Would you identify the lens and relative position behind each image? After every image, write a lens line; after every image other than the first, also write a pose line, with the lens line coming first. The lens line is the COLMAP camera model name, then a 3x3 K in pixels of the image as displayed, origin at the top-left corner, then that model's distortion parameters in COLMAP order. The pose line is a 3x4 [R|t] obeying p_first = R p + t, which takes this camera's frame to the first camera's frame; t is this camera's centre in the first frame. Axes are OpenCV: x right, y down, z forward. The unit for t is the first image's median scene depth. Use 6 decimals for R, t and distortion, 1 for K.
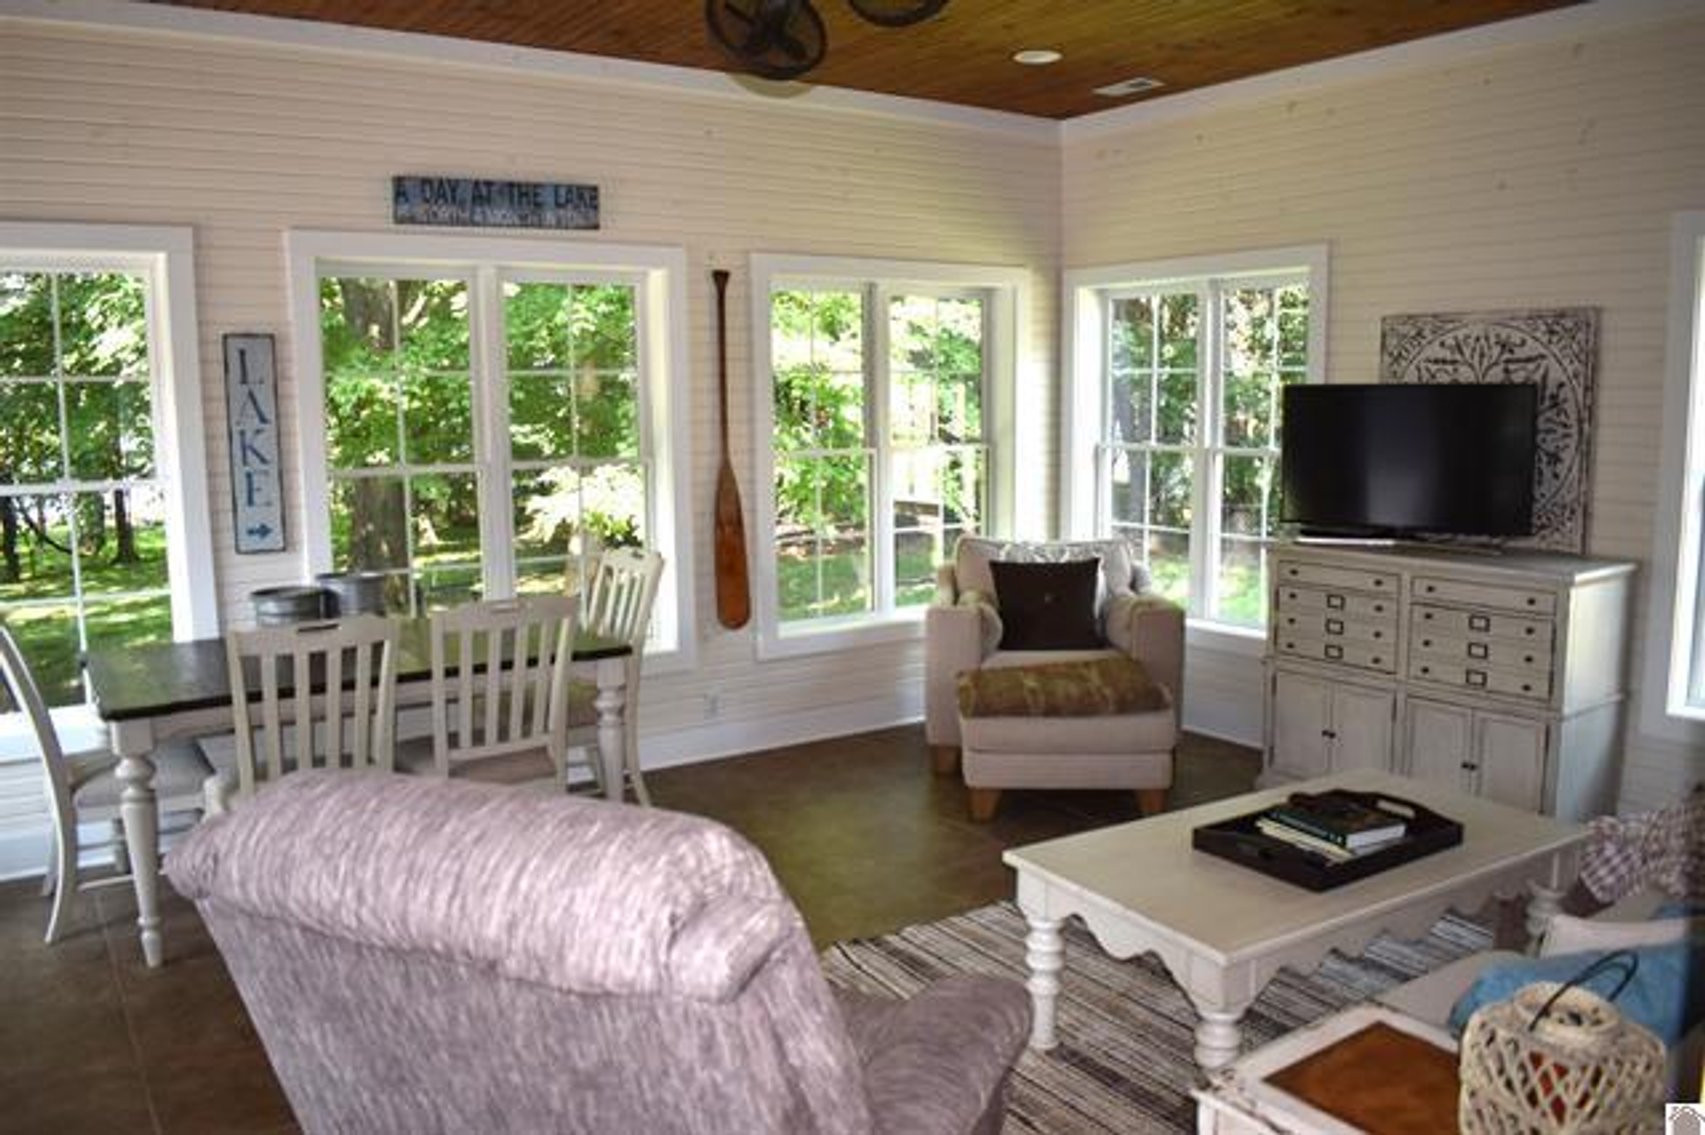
lens RADIAL K [[1335.0, 0, 852.1], [0, 1335.0, 577.7], [0, 0, 1]] dist [-0.091216, 0.006808]
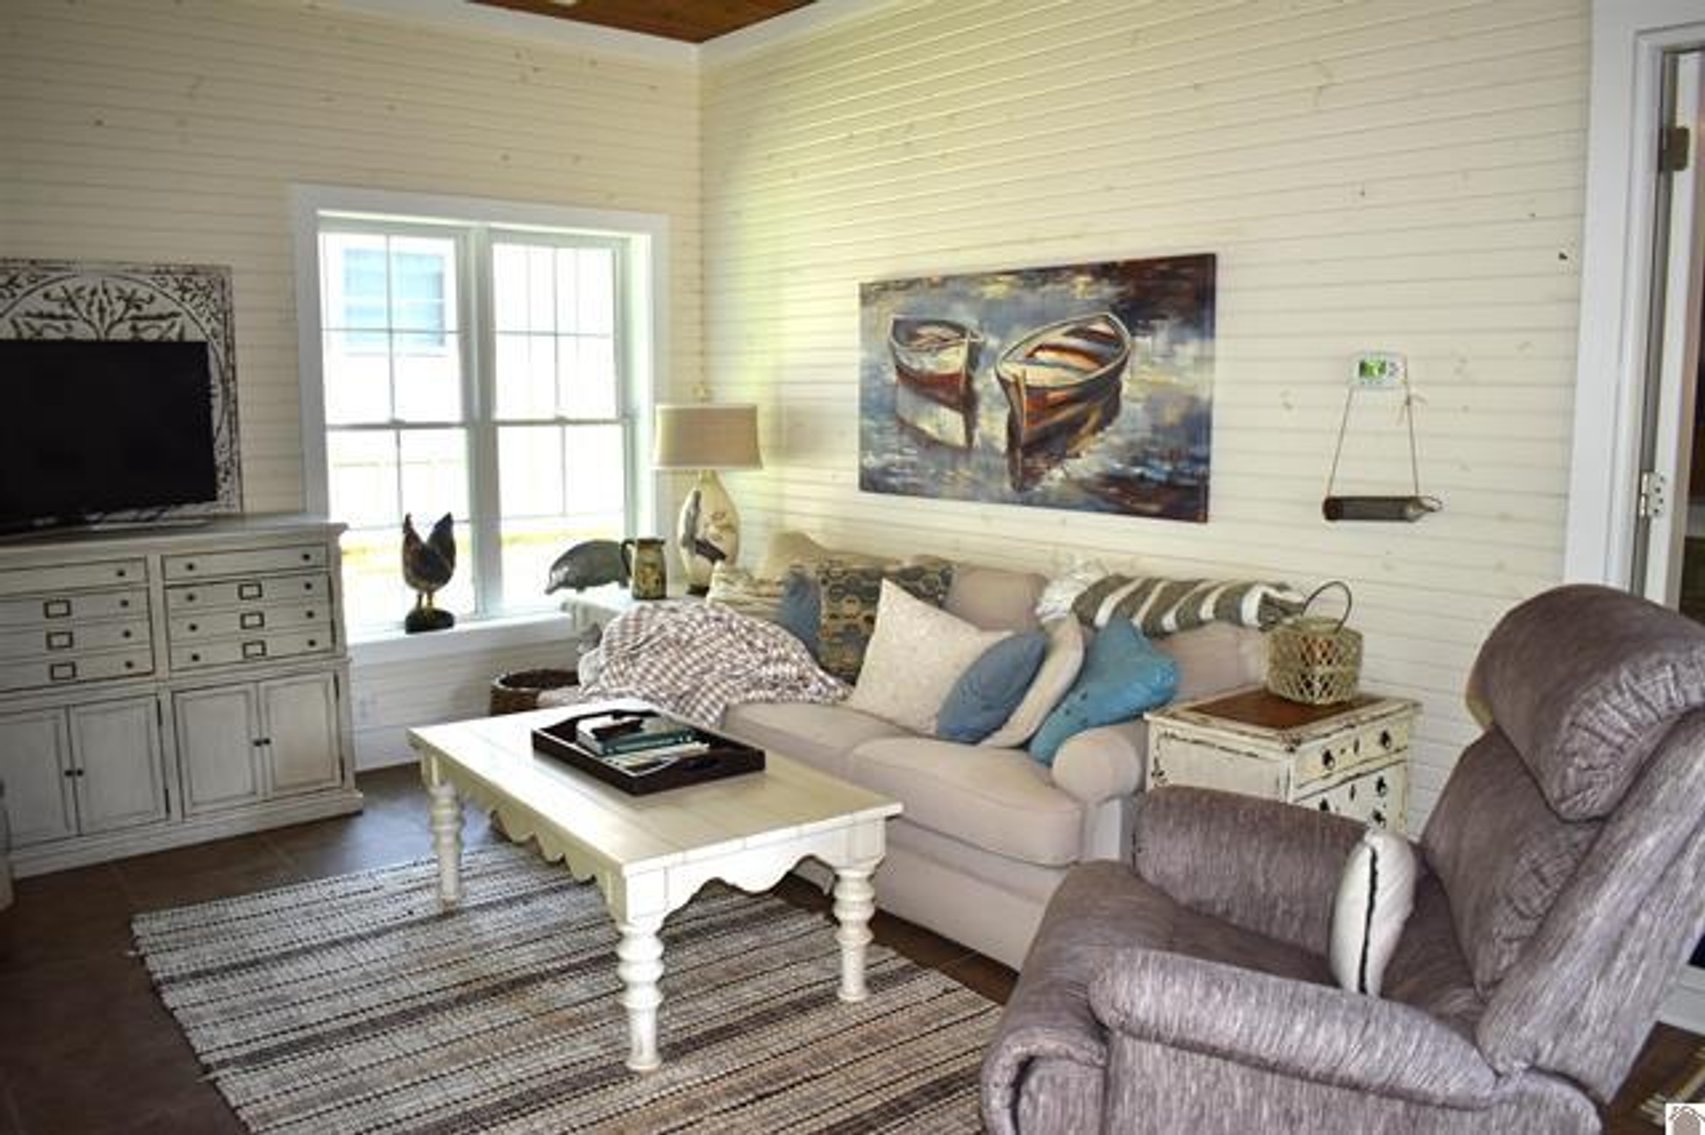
lens RADIAL K [[1335.0, 0, 852.1], [0, 1335.0, 577.7], [0, 0, 1]] dist [-0.091216, 0.006808]
pose [[-0.098144, -0.130855, 0.986532, -0.487865], [0.137506, 0.980026, 0.143672, -0.050251], [-0.985627, 0.149755, -0.078190, 0.622940]]
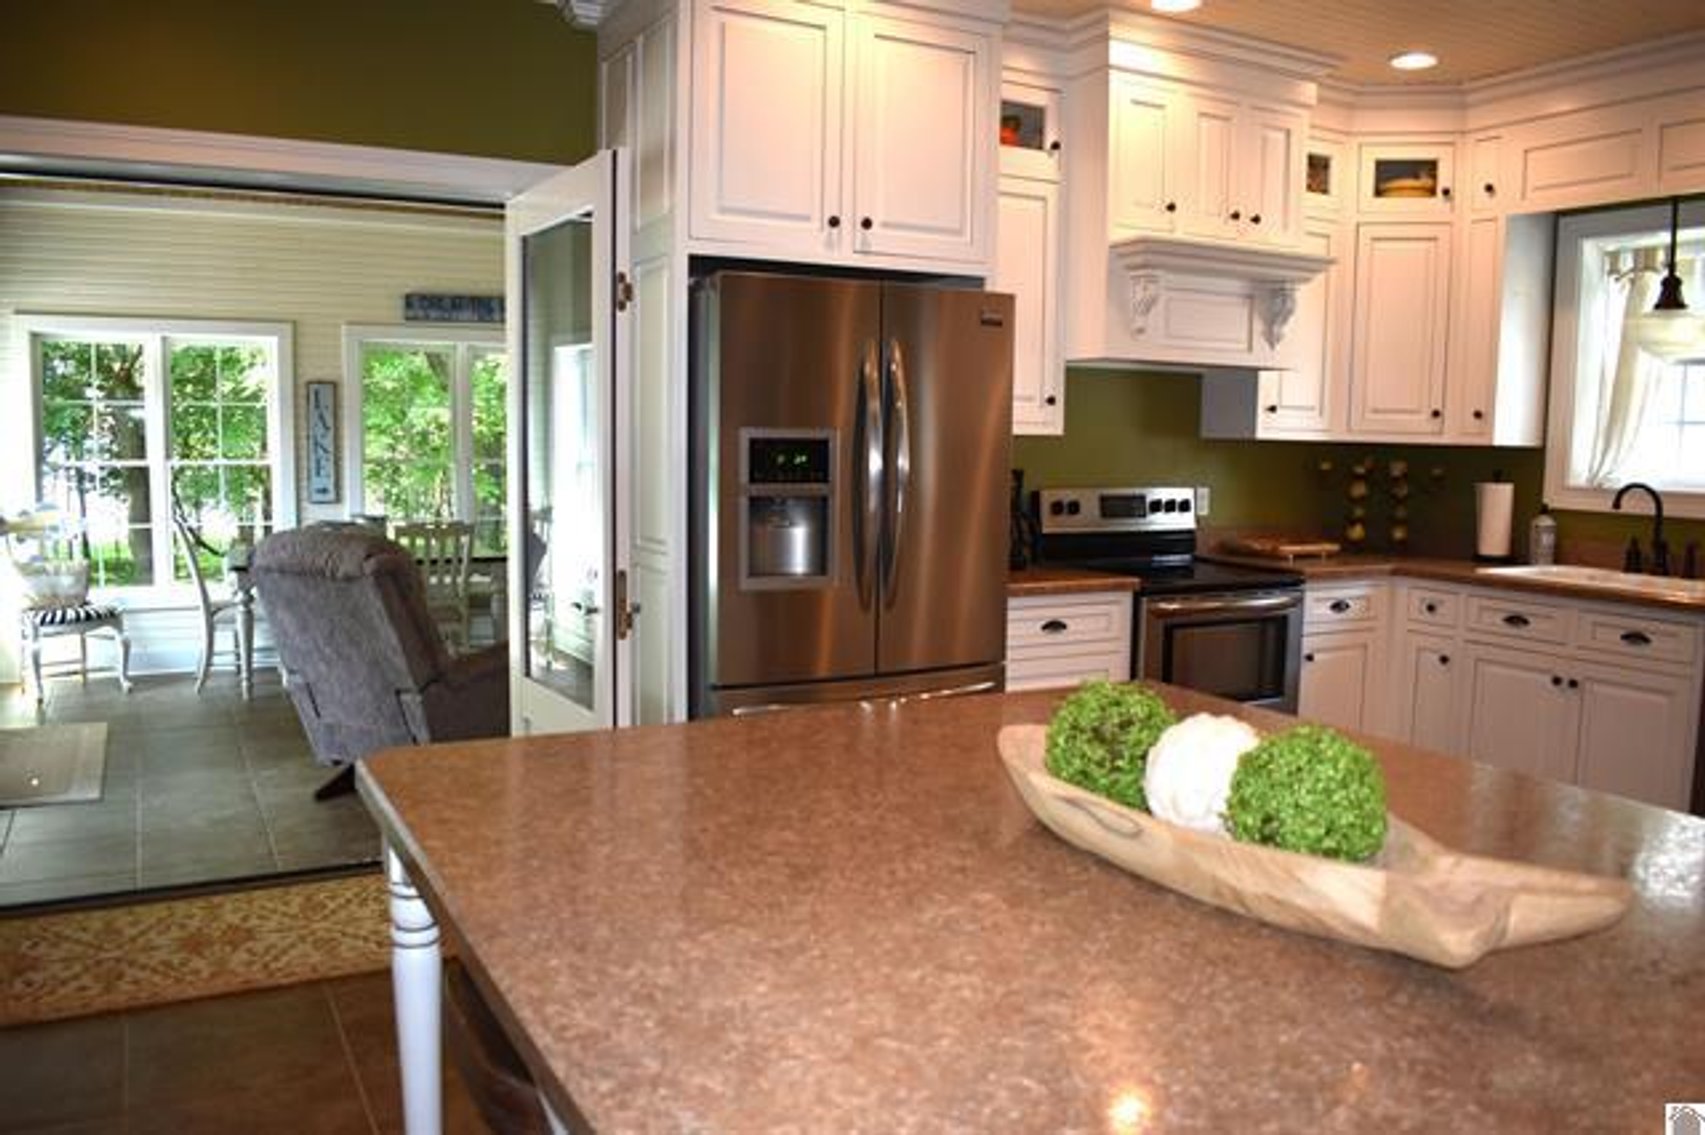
lens RADIAL K [[1335.0, 0, 852.1], [0, 1335.0, 577.7], [0, 0, 1]] dist [-0.091216, 0.006808]
pose [[0.994742, 0.036516, -0.095678, 0.213227], [-0.039395, 0.998821, -0.028372, 0.050613], [0.094530, 0.031992, 0.995008, -0.343560]]
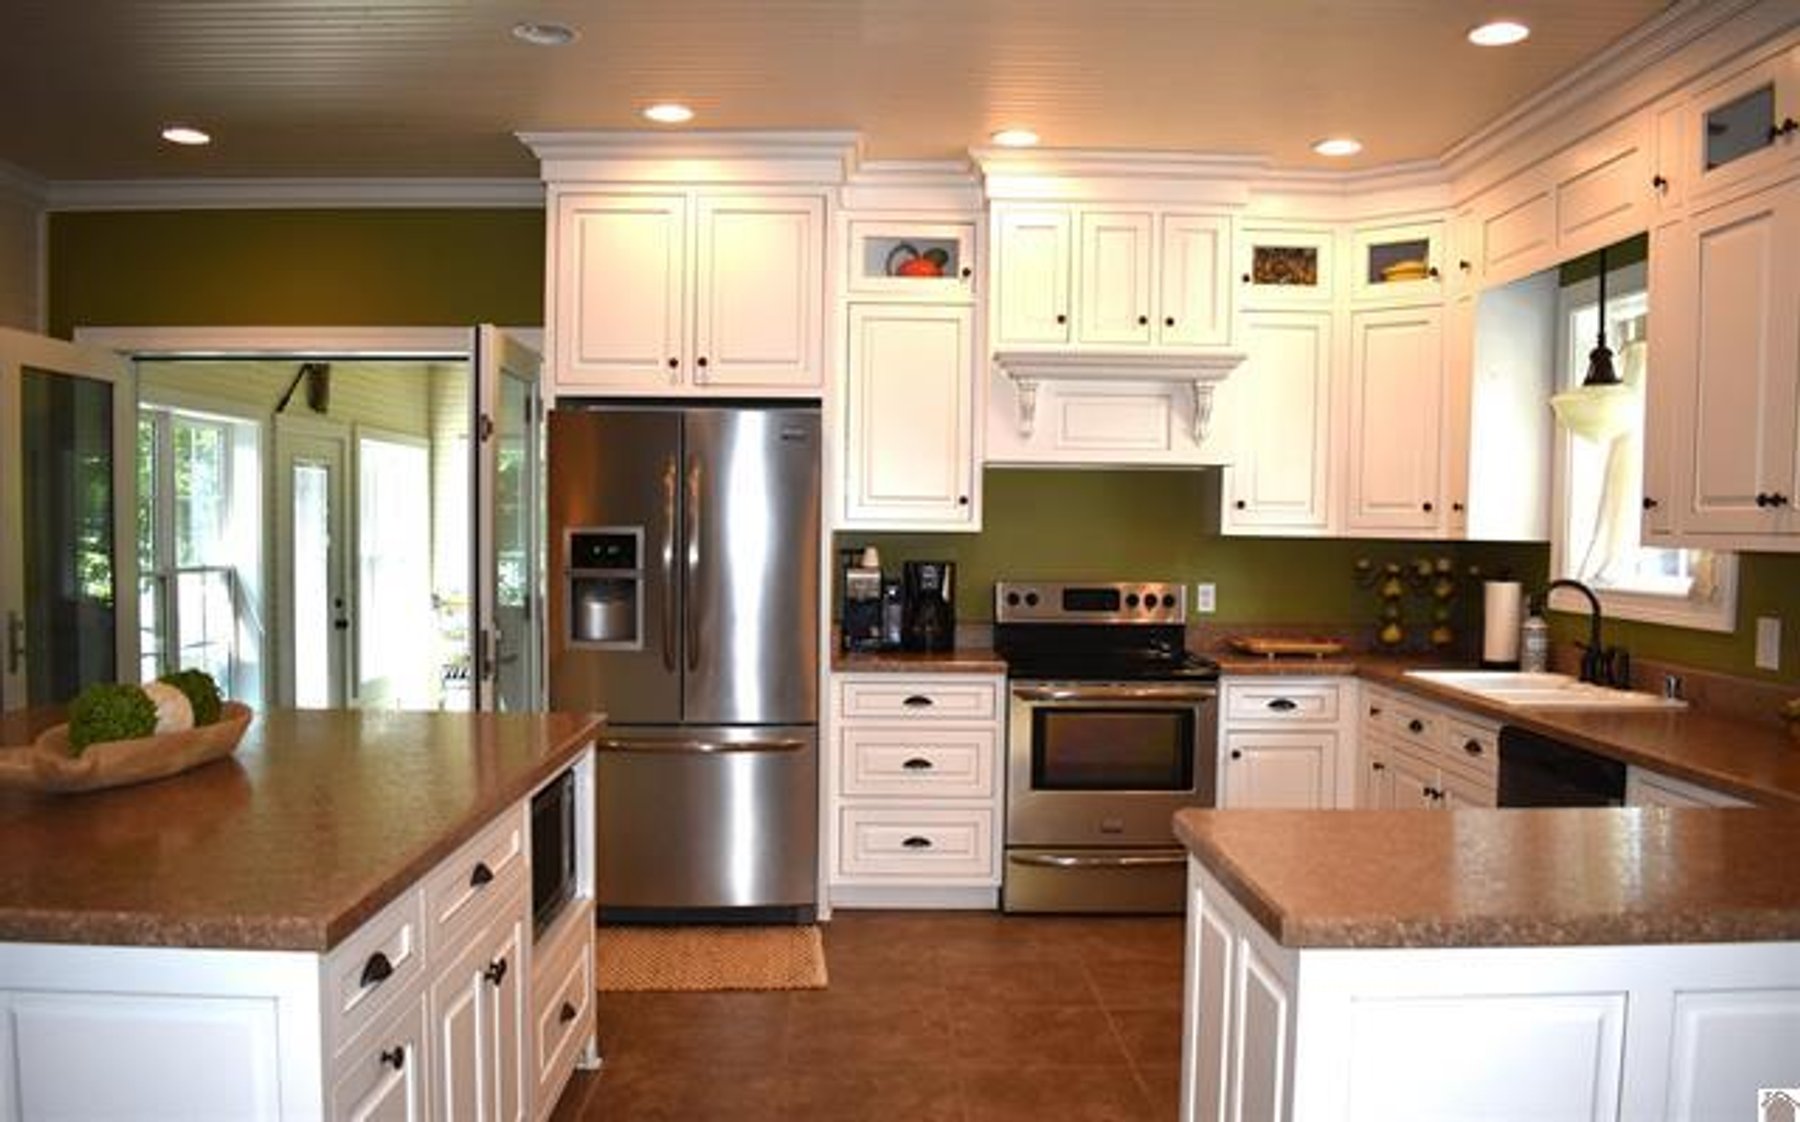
lens RADIAL K [[1440.5, 0, 898.4], [0, 1440.5, 612.3], [0, 0, 1]] dist [-0.095171, 0.000762]
pose [[0.837762, 0.052179, -0.543536, 0.516423], [-0.096176, 0.993962, -0.052818, 0.047599], [0.537498, 0.096524, 0.837722, -0.351386]]
